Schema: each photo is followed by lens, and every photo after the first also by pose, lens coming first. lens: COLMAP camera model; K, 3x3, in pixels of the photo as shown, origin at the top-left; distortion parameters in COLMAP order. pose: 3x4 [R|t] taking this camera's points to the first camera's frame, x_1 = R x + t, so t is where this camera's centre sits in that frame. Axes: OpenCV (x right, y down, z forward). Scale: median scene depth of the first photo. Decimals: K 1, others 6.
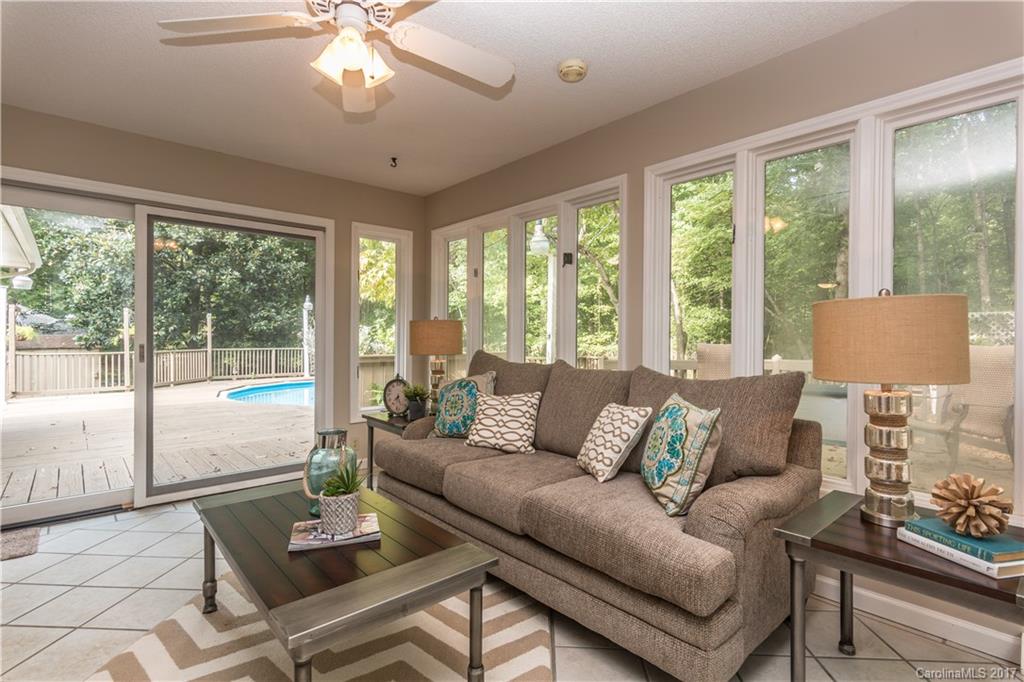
lens RADIAL K [[493.5, 0, 512.7], [0, 493.5, 339.9], [0, 0, 1]] dist [0.002359, 0.002070]
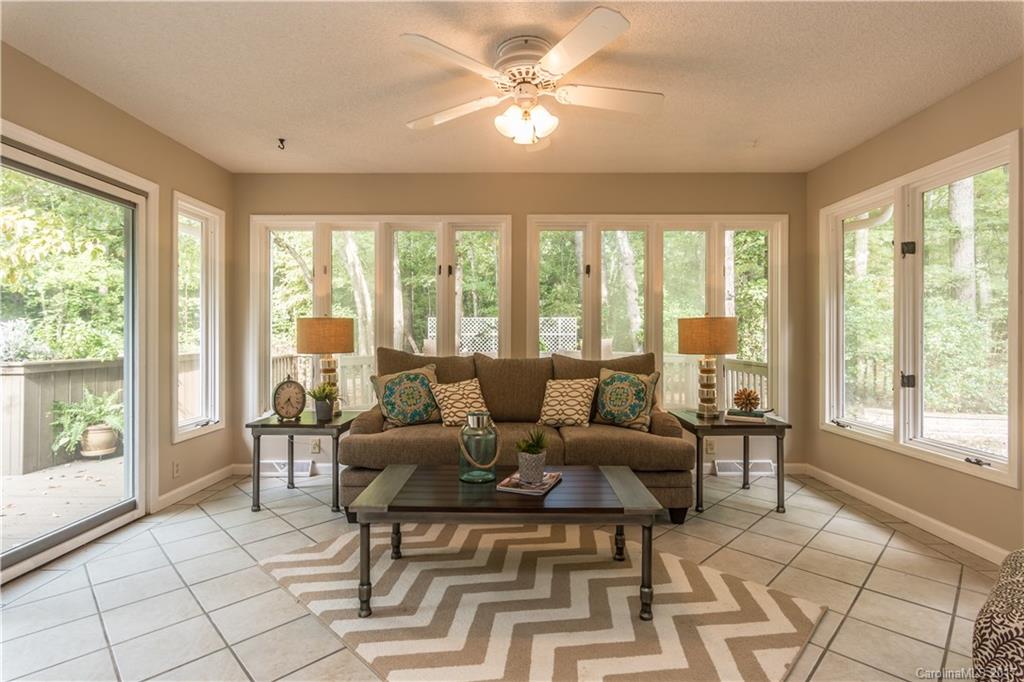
lens RADIAL K [[493.5, 0, 514.0], [0, 493.5, 337.9], [0, 0, 1]] dist [0.002359, 0.002070]
pose [[0.664743, -0.006799, 0.747041, -0.640913], [0.005737, 0.999976, 0.003996, -0.001733], [-0.747050, 0.001629, 0.664766, 0.069692]]
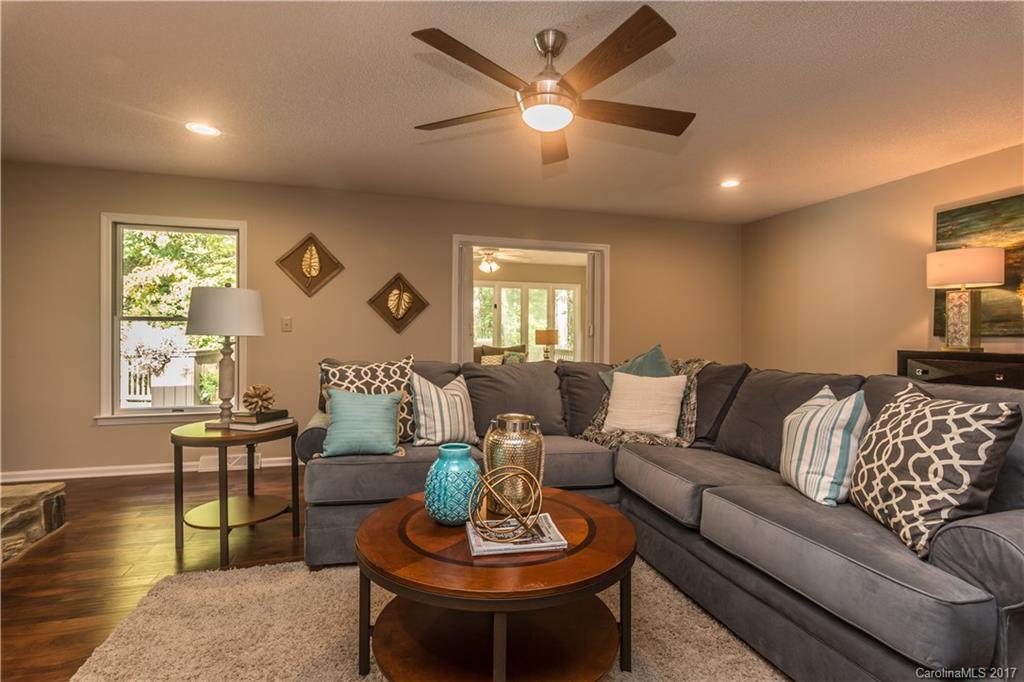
lens RADIAL K [[493.5, 0, 510.7], [0, 493.5, 339.7], [0, 0, 1]] dist [0.002359, 0.002070]
pose [[0.435388, -0.009892, 0.900188, -1.836478], [0.000837, 0.999944, 0.010583, -0.011886], [-0.900242, -0.003854, 0.435372, -0.430397]]
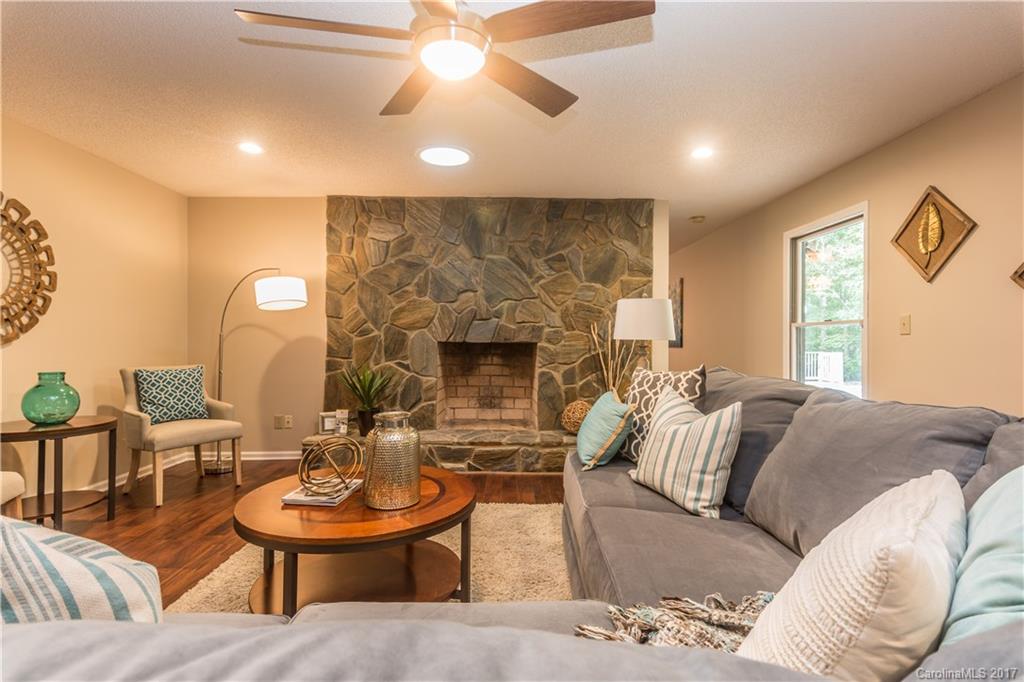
lens RADIAL K [[493.5, 0, 512.4], [0, 493.5, 340.5], [0, 0, 1]] dist [0.002359, 0.002070]
pose [[0.749049, -0.004042, -0.662502, -0.938961], [-0.003407, 0.999945, -0.009953, 0.002357], [0.662505, 0.009713, 0.748994, -0.528806]]
